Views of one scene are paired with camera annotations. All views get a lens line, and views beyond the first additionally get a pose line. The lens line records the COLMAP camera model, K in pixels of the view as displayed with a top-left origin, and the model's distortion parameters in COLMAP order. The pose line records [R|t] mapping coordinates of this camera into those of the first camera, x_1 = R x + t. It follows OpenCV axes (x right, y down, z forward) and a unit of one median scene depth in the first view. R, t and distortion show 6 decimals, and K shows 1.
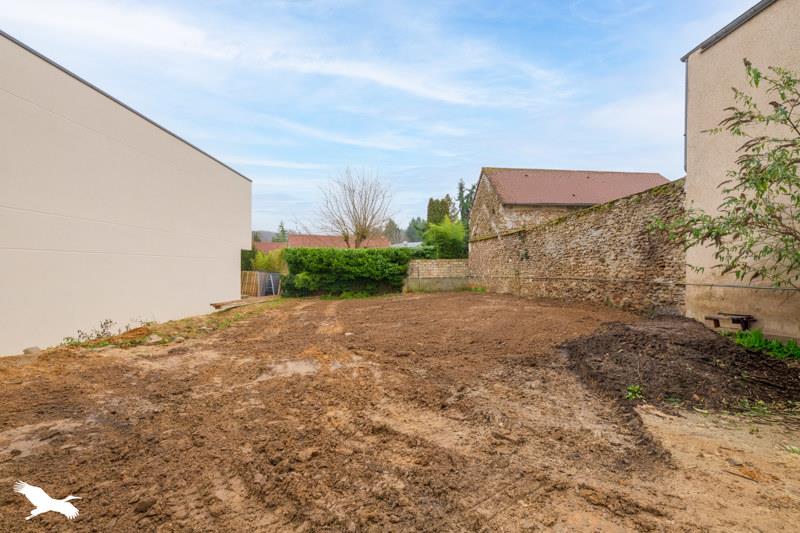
lens RADIAL K [[329.7, 0, 400.1], [0, 329.7, 267.4], [0, 0, 1]] dist [0.021769, 0.000466]
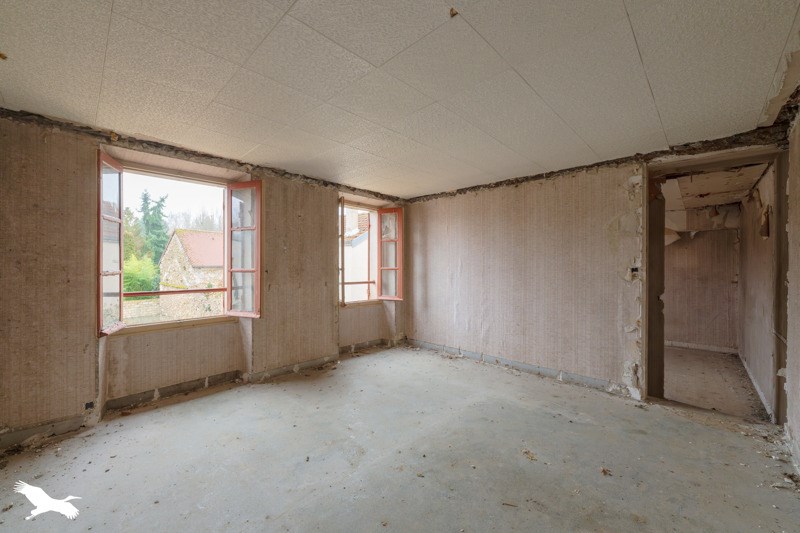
lens RADIAL K [[329.7, 0, 405.0], [0, 329.7, 270.5], [0, 0, 1]] dist [0.021769, 0.000466]
pose [[0.658114, 0.000629, 0.752918, -0.101753], [-0.003748, 0.999990, 0.002440, -0.125152], [-0.752909, -0.004427, 0.658109, -0.393344]]
